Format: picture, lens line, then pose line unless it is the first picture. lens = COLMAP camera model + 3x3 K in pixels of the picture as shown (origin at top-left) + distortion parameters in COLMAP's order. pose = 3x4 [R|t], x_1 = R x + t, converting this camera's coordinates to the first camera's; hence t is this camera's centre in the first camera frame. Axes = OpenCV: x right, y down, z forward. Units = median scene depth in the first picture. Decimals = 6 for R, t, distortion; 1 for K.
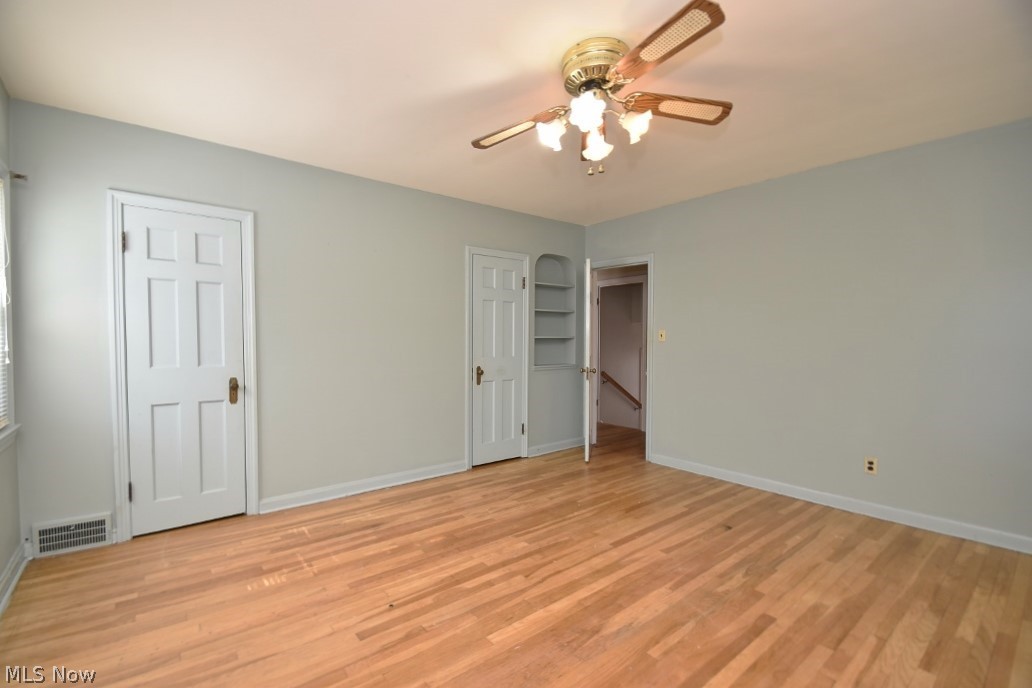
lens RADIAL K [[450.6, 0, 503.1], [0, 450.6, 356.3], [0, 0, 1]] dist [0.006866, -0.013528]
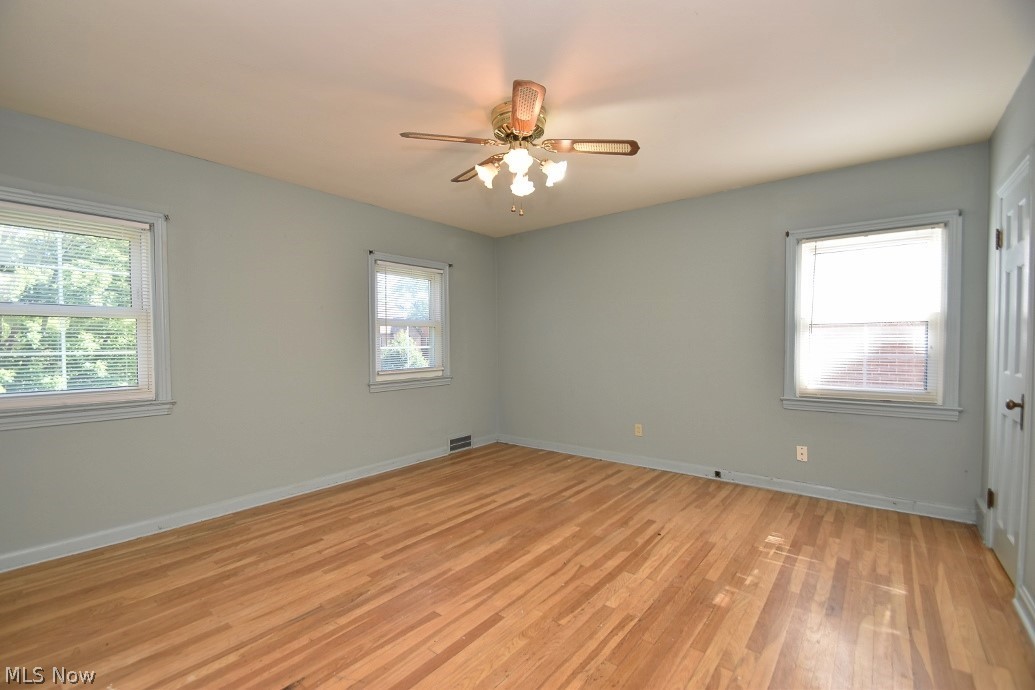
lens RADIAL K [[453.9, 0, 501.8], [0, 453.9, 359.5], [0, 0, 1]] dist [0.003637, -0.012672]
pose [[-0.977154, 0.010305, -0.212281, 0.394879], [-0.004895, 0.997468, 0.070951, -0.060264], [0.212475, 0.070369, -0.974629, 1.701896]]
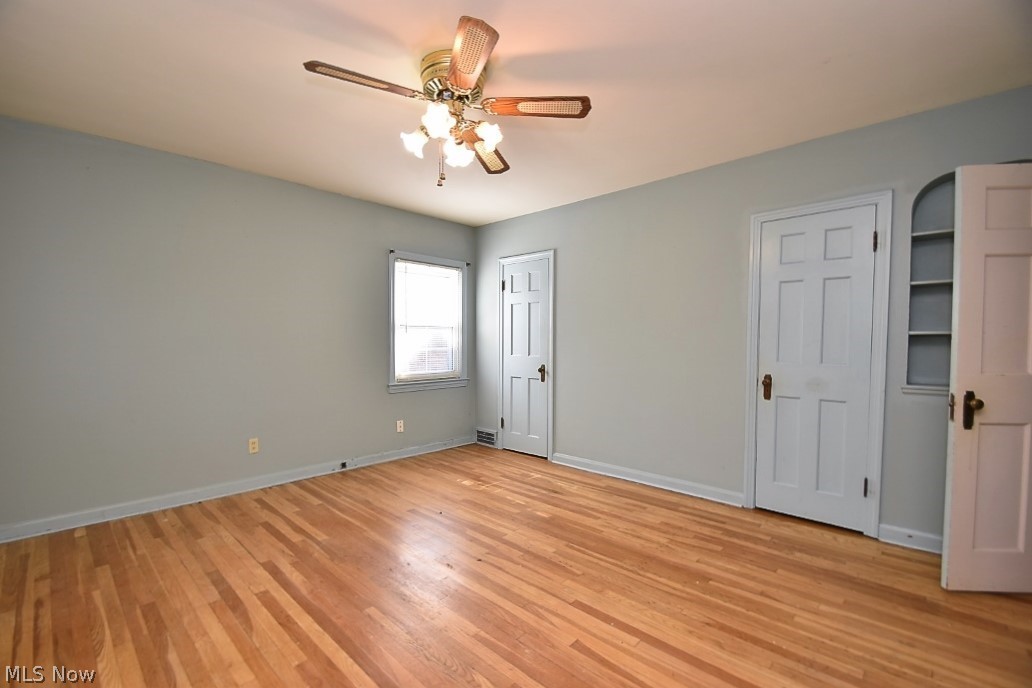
lens RADIAL K [[450.6, 0, 503.1], [0, 450.6, 356.3], [0, 0, 1]] dist [0.006866, -0.013528]
pose [[0.132328, 0.033632, -0.990635, 0.977158], [-0.036542, 0.998910, 0.029032, -0.020950], [0.990532, 0.032358, 0.133413, 0.759095]]
